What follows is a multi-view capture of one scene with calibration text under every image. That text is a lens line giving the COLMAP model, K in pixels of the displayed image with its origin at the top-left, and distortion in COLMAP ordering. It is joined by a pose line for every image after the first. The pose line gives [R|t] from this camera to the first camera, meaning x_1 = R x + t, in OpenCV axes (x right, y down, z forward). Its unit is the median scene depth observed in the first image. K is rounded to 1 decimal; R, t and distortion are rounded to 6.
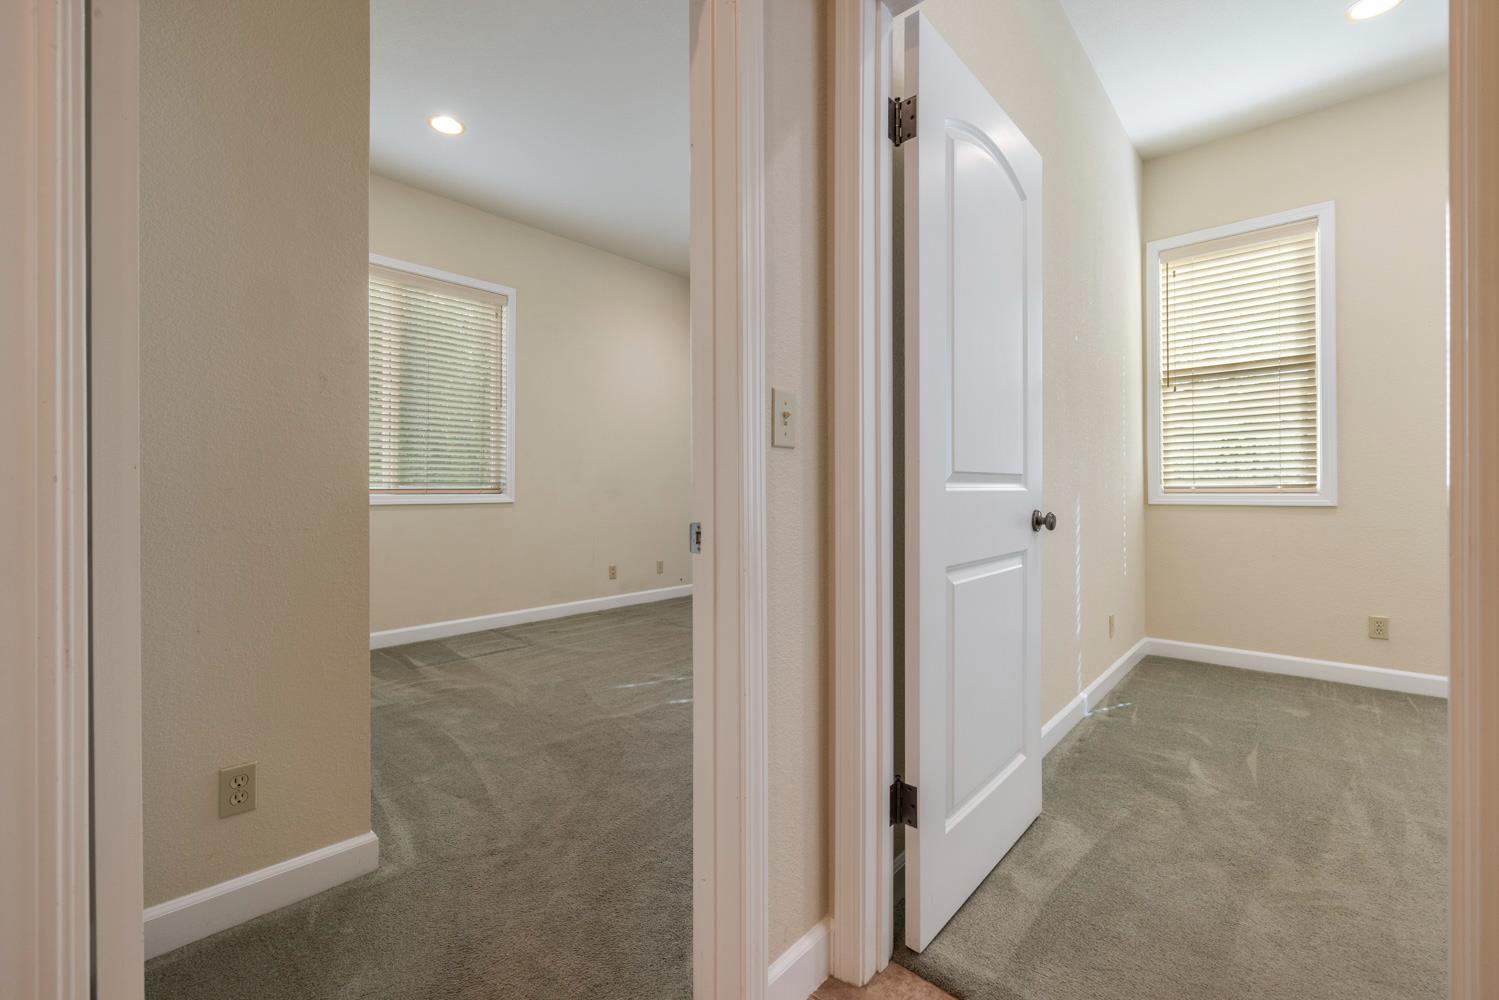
lens RADIAL K [[642.4, 0, 747.6], [0, 642.4, 486.5], [0, 0, 1]] dist [-0.000519, -0.000405]
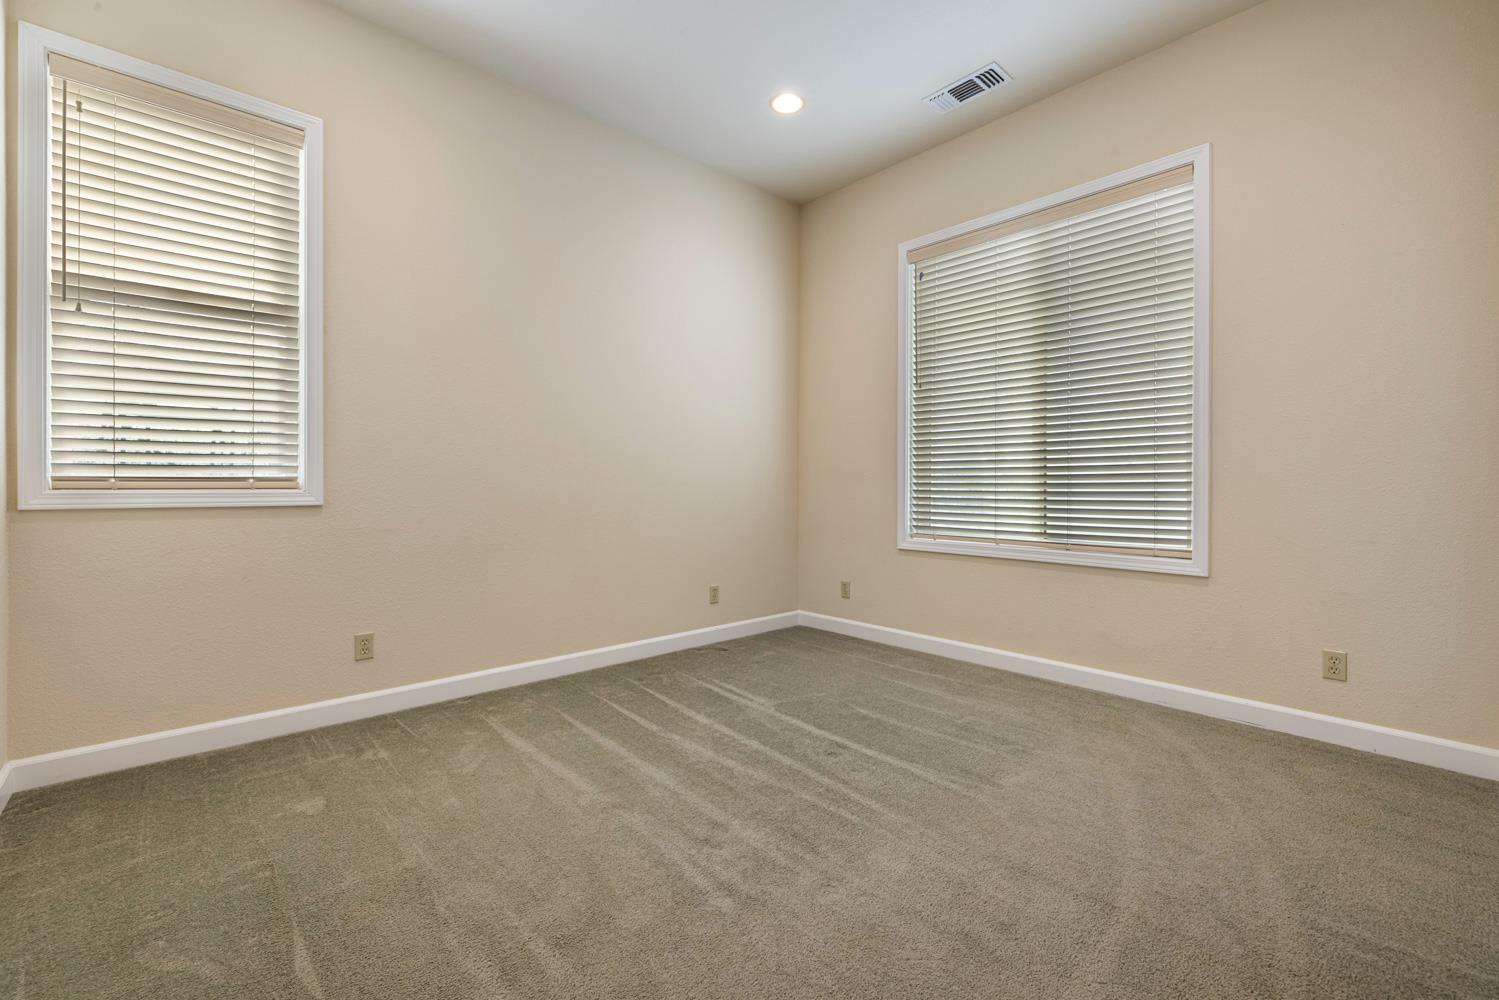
lens RADIAL K [[642.4, 0, 747.6], [0, 642.4, 486.5], [0, 0, 1]] dist [-0.000519, -0.000405]
pose [[0.116988, 0.001366, 0.993132, 0.961760], [-0.010419, 0.999946, -0.000148, 0.011493], [-0.993079, -0.010330, 0.116996, 1.952804]]
